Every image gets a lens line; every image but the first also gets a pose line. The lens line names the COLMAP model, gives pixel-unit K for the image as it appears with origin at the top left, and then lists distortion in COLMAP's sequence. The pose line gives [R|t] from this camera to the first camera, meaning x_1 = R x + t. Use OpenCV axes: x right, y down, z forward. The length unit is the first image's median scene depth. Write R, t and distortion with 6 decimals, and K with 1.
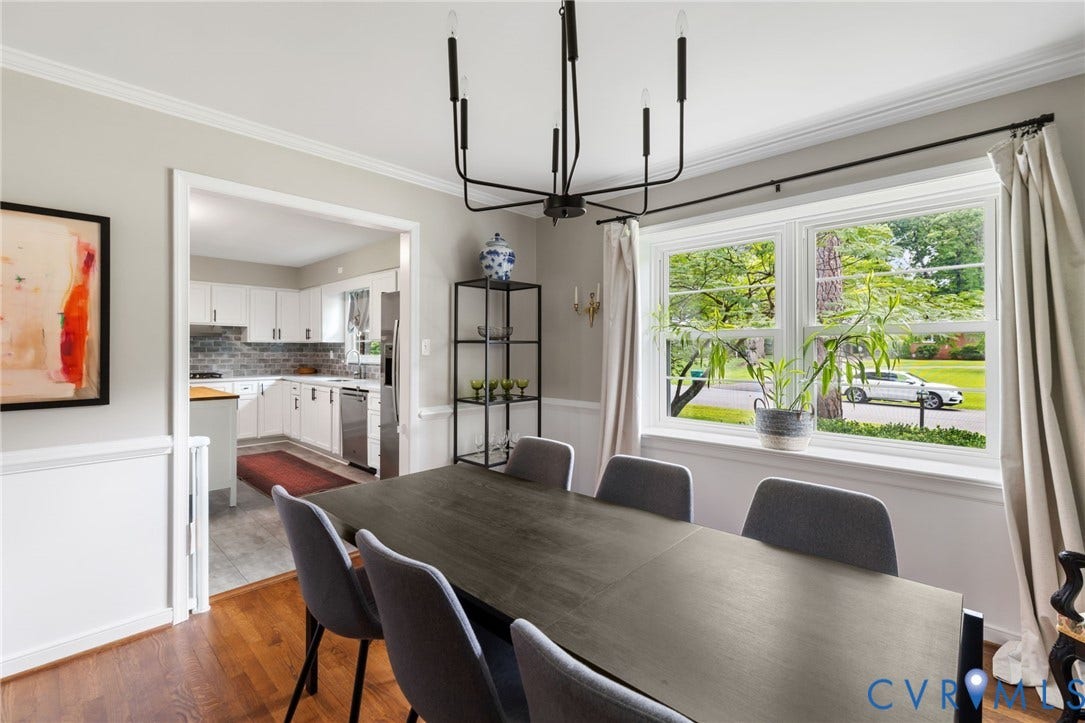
lens RADIAL K [[470.4, 0, 540.5], [0, 470.4, 348.3], [0, 0, 1]] dist [-0.000644, 0.000044]
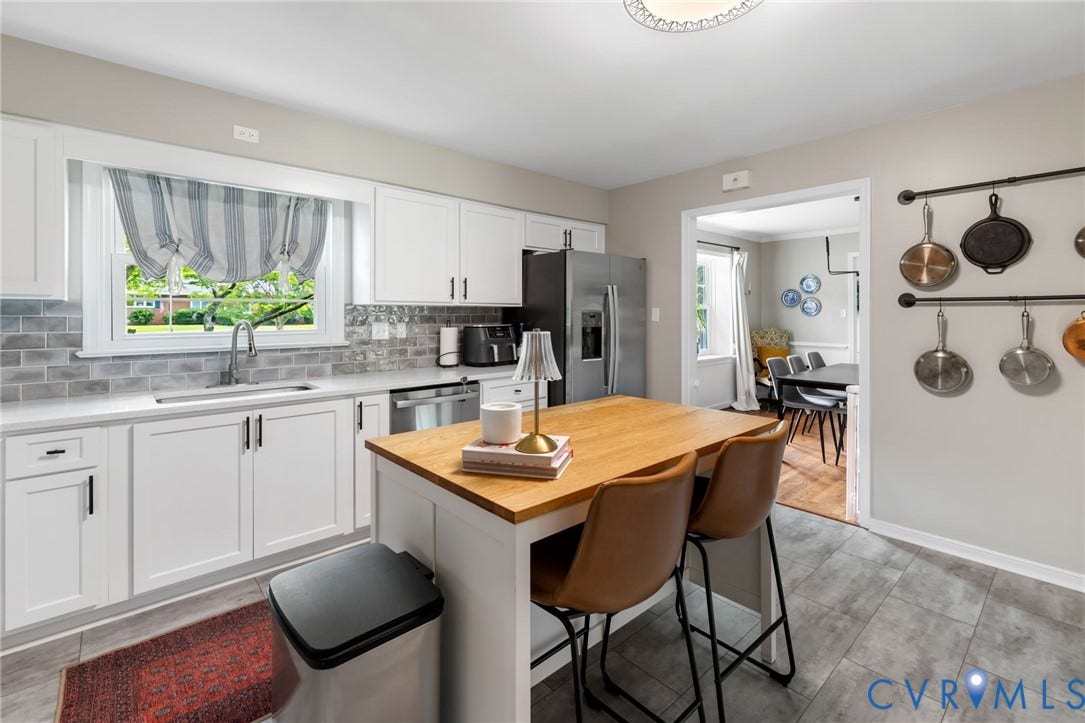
lens RADIAL K [[486.0, 0, 541.3], [0, 486.0, 313.0], [0, 0, 1]] dist [0.000846, 0.000098]
pose [[0.086770, -0.000274, 0.996228, -0.755787], [0.000731, 1.000000, 0.000212, -0.003463], [-0.996228, 0.000709, 0.086770, 0.622606]]
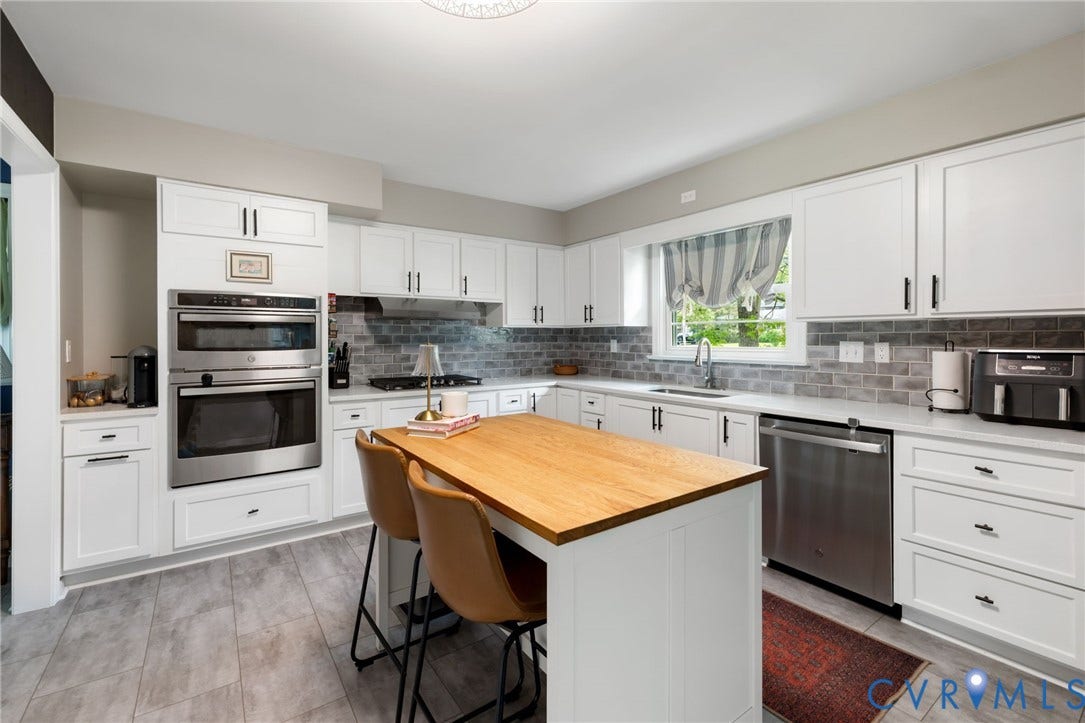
lens RADIAL K [[475.1, 0, 542.5], [0, 475.1, 339.9], [0, 0, 1]] dist [0.001072, 0.000345]
pose [[0.982016, -0.005294, -0.188725, -0.440151], [0.007065, 0.999937, 0.008710, -0.001123], [0.188667, -0.009887, 0.981991, 0.365684]]
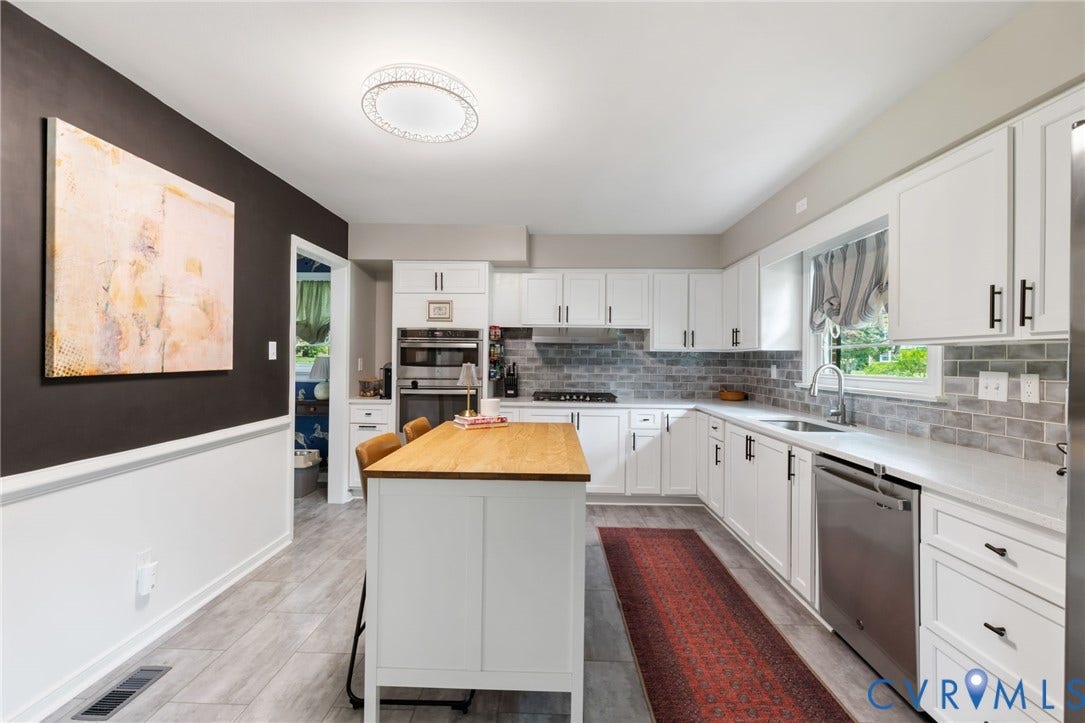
lens RADIAL K [[469.5, 0, 541.4], [0, 469.5, 360.1], [0, 0, 1]] dist [0.005030, 0.000682]
pose [[0.674297, 0.005322, -0.738441, -0.217457], [-0.005808, 0.999981, 0.001903, -0.000602], [0.738437, 0.003006, 0.674316, 0.409663]]
